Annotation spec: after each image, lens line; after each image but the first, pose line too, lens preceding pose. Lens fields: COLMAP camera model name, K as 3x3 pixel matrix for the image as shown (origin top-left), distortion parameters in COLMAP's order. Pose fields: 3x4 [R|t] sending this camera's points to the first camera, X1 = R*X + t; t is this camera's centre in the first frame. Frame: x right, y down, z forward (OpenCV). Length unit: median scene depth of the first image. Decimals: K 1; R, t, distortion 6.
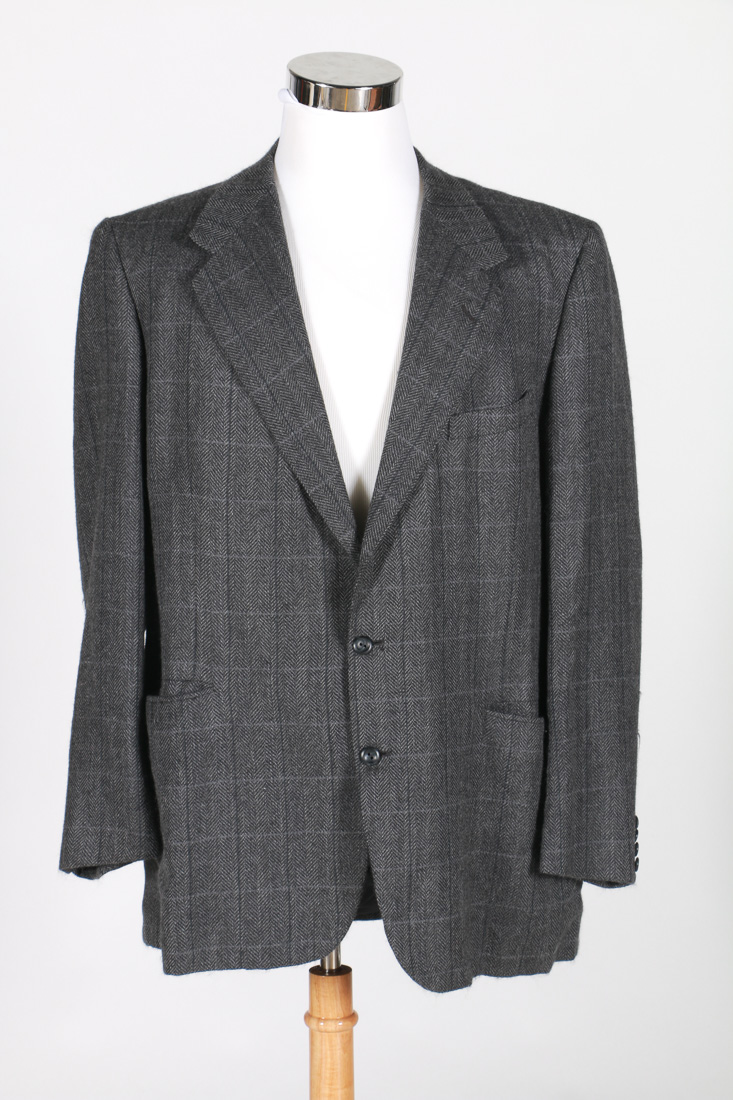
lens RADIAL K [[2895.3, 0, 359.3], [0, 2895.3, 552.7], [0, 0, 1]] dist [0.395313, 0.000000]
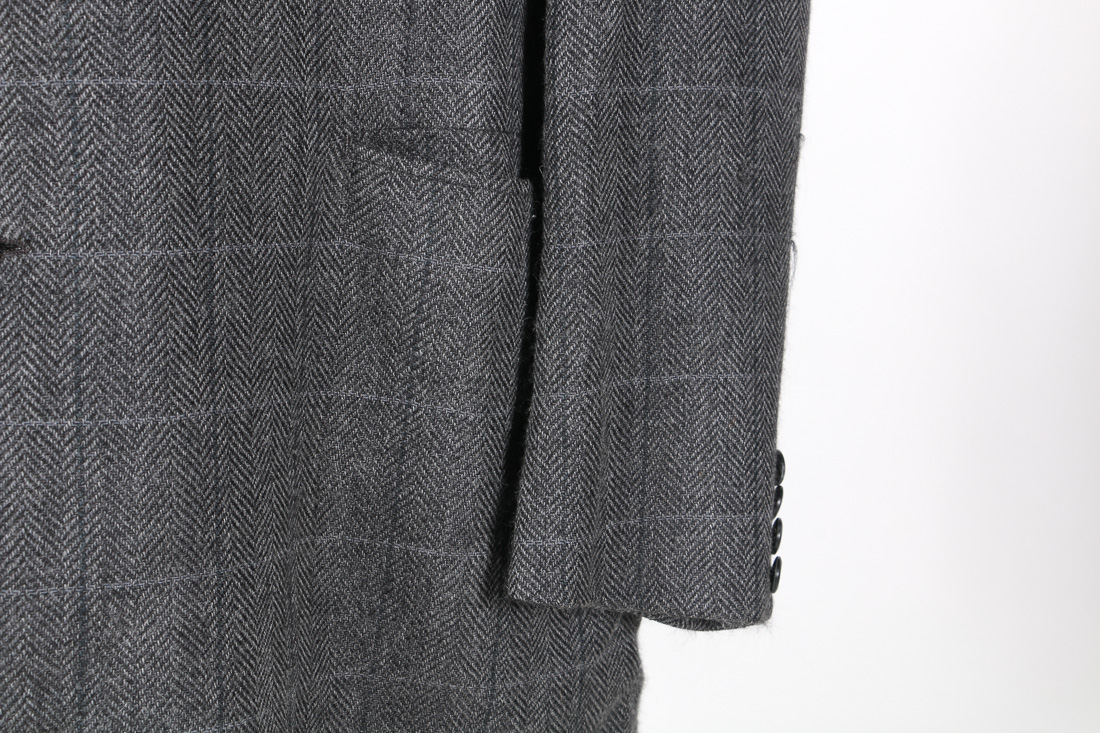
lens RADIAL K [[2538.0, 0, 552.7], [0, 2538.0, 364.5], [0, 0, 1]] dist [0.284136, 0.000000]
pose [[0.999241, 0.028801, -0.026217, 0.075901], [-0.027217, 0.997895, 0.058863, 0.061432], [0.027857, -0.058105, 0.997922, 0.682753]]
